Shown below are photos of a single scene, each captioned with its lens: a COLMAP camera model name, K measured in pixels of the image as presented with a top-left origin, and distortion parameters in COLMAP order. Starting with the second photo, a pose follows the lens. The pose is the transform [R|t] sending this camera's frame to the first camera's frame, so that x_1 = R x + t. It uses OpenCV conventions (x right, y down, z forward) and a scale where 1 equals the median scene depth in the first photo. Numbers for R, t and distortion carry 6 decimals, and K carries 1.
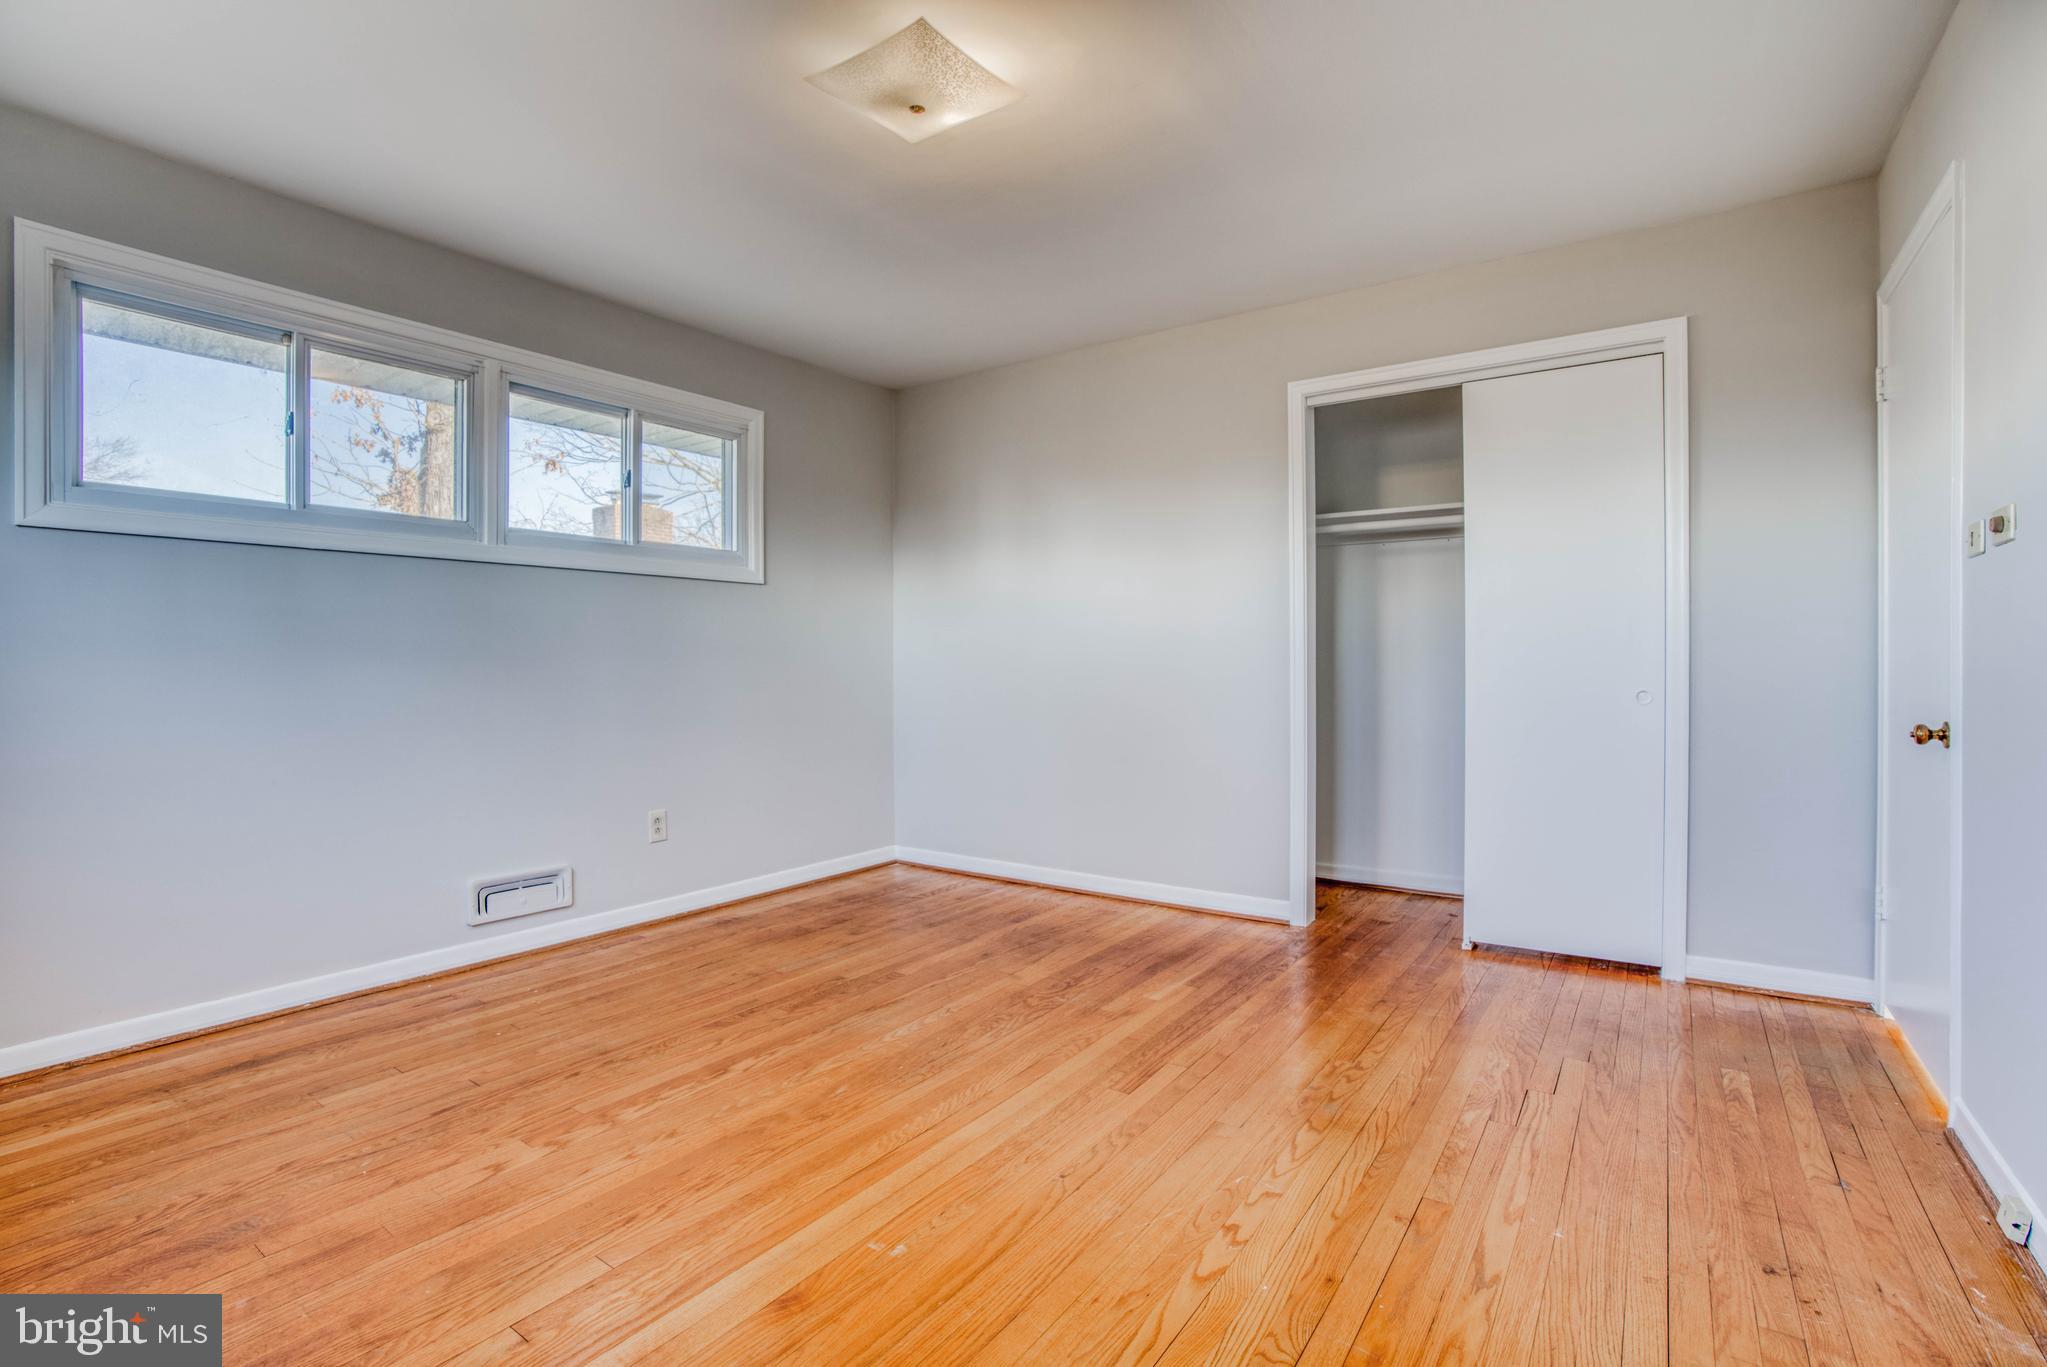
lens RADIAL K [[934.3, 0, 1008.0], [0, 934.3, 676.4], [0, 0, 1]] dist [-0.073693, 0.027170]
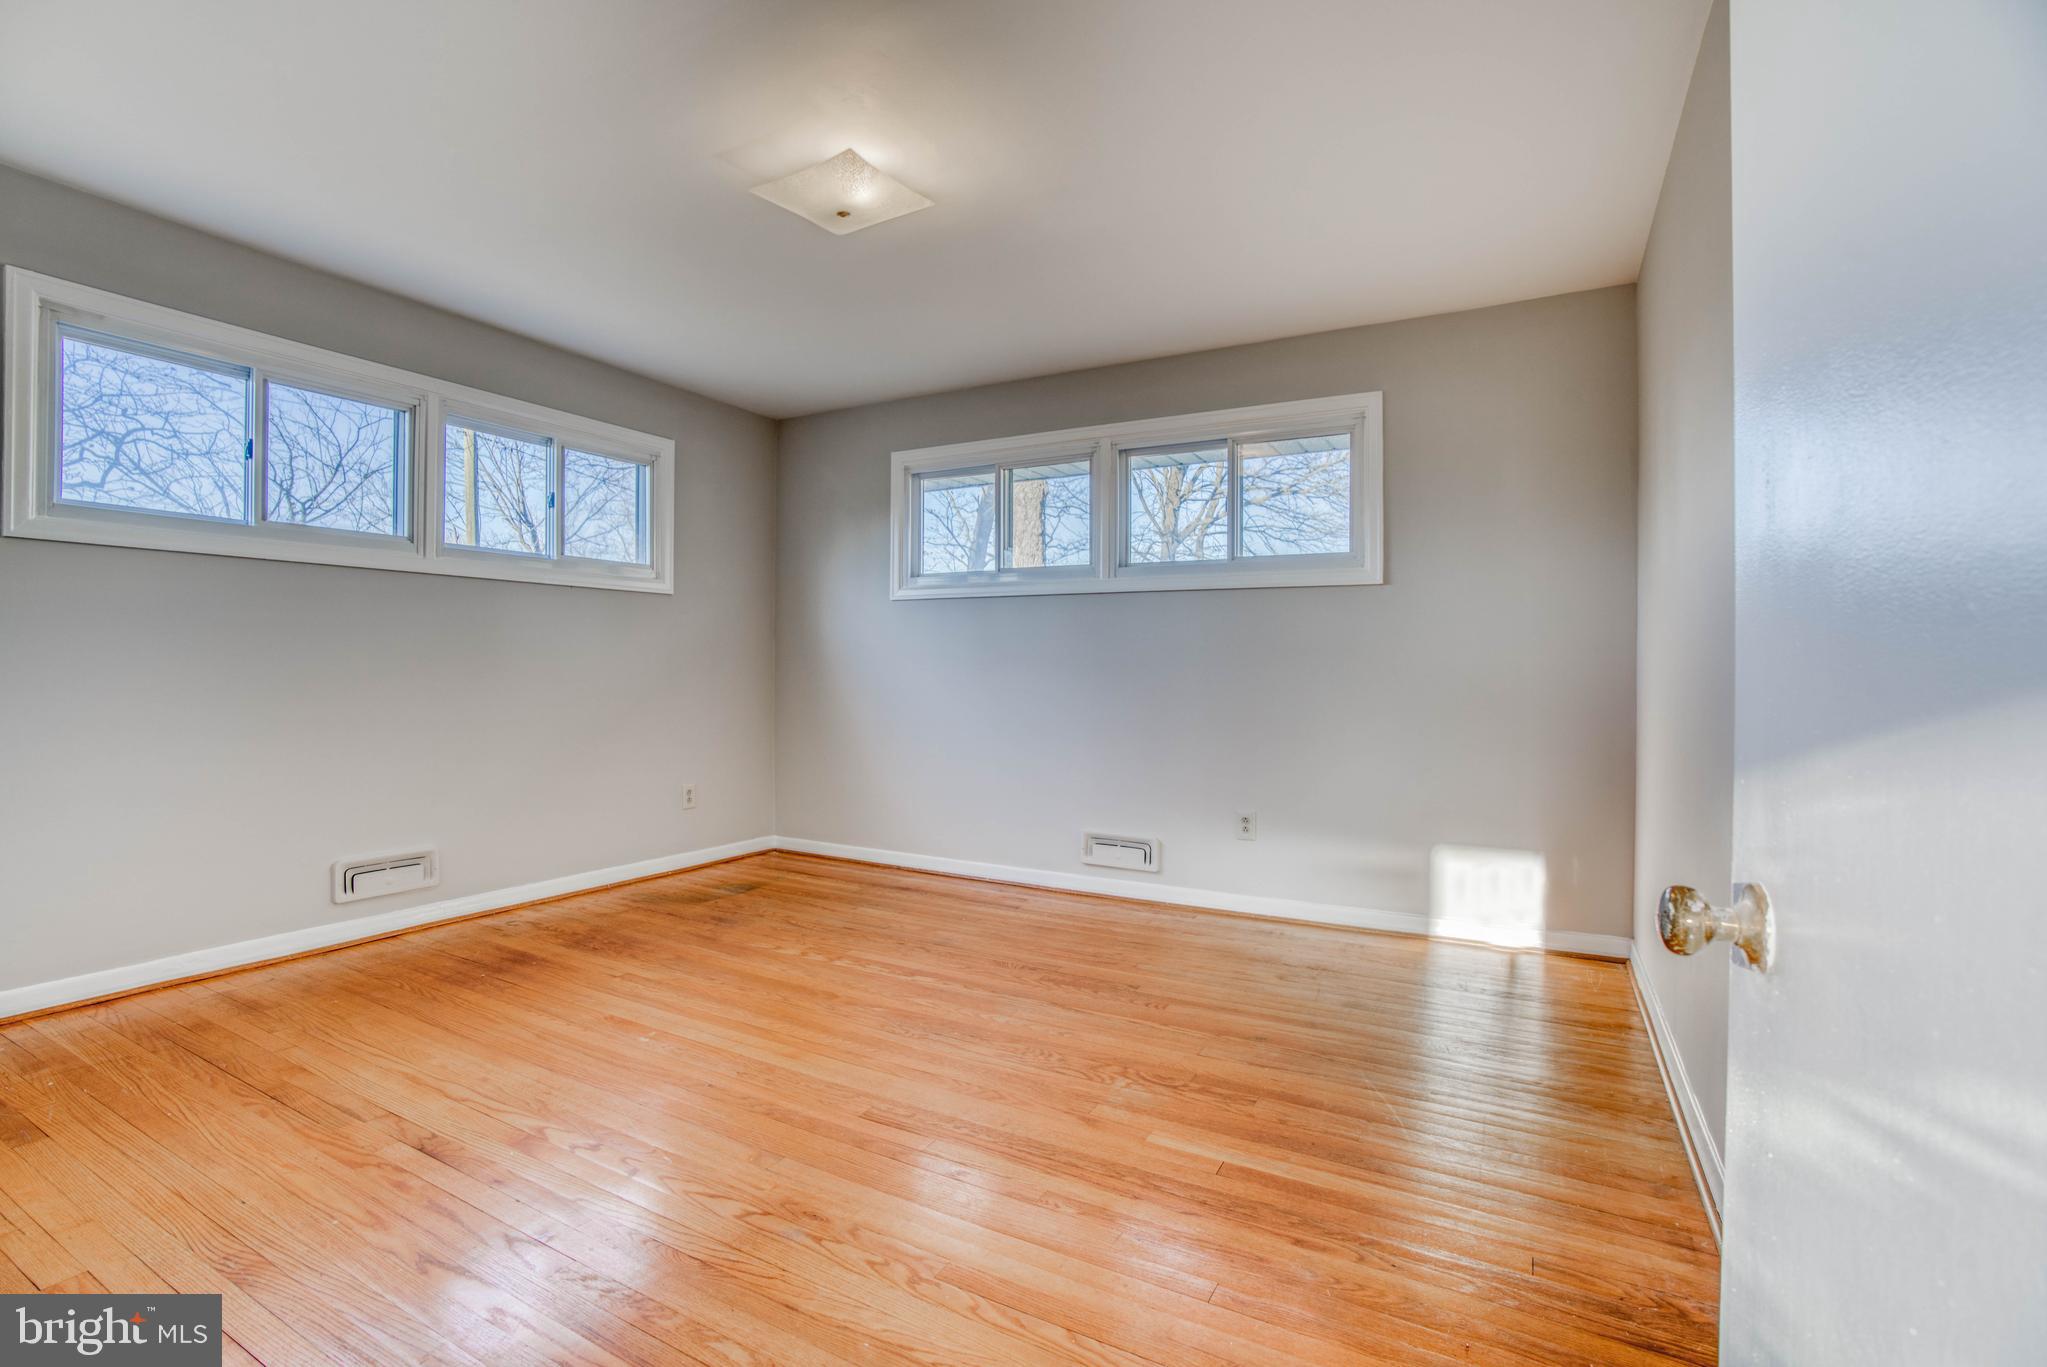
lens RADIAL K [[934.3, 0, 1008.0], [0, 934.3, 676.4], [0, 0, 1]] dist [-0.073693, 0.027170]
pose [[0.116126, 0.010757, -0.993176, 0.835740], [-0.022968, 0.999703, 0.008143, -0.012775], [0.992969, 0.021865, 0.116339, 0.787898]]
